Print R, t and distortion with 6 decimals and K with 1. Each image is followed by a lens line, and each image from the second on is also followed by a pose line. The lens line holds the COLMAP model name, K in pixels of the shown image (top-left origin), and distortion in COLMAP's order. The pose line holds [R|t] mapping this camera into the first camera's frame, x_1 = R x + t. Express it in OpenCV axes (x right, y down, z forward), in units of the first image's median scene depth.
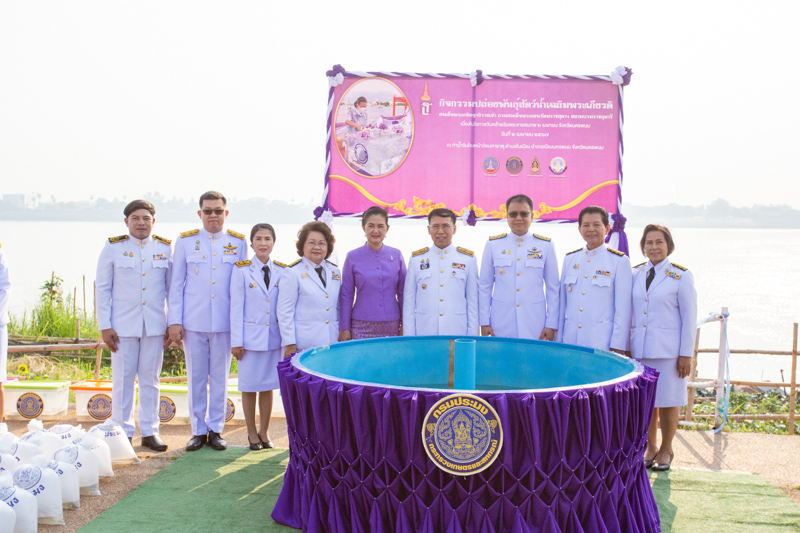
lens RADIAL K [[873.8, 0, 400.0], [0, 873.8, 266.5], [0, 0, 1]] dist [0.066231, 0.038153]
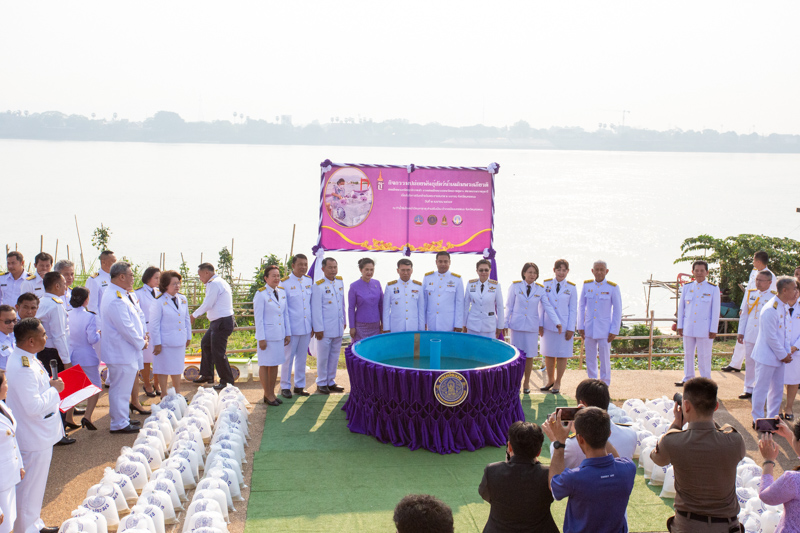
lens RADIAL K [[873.8, 0, 400.0], [0, 873.8, 266.5], [0, 0, 1]] dist [0.066231, 0.038153]
pose [[0.977755, -0.021709, 0.208625, -0.283639], [0.002407, 0.995725, 0.092332, -0.182366], [-0.209738, -0.089776, 0.973627, -0.632699]]
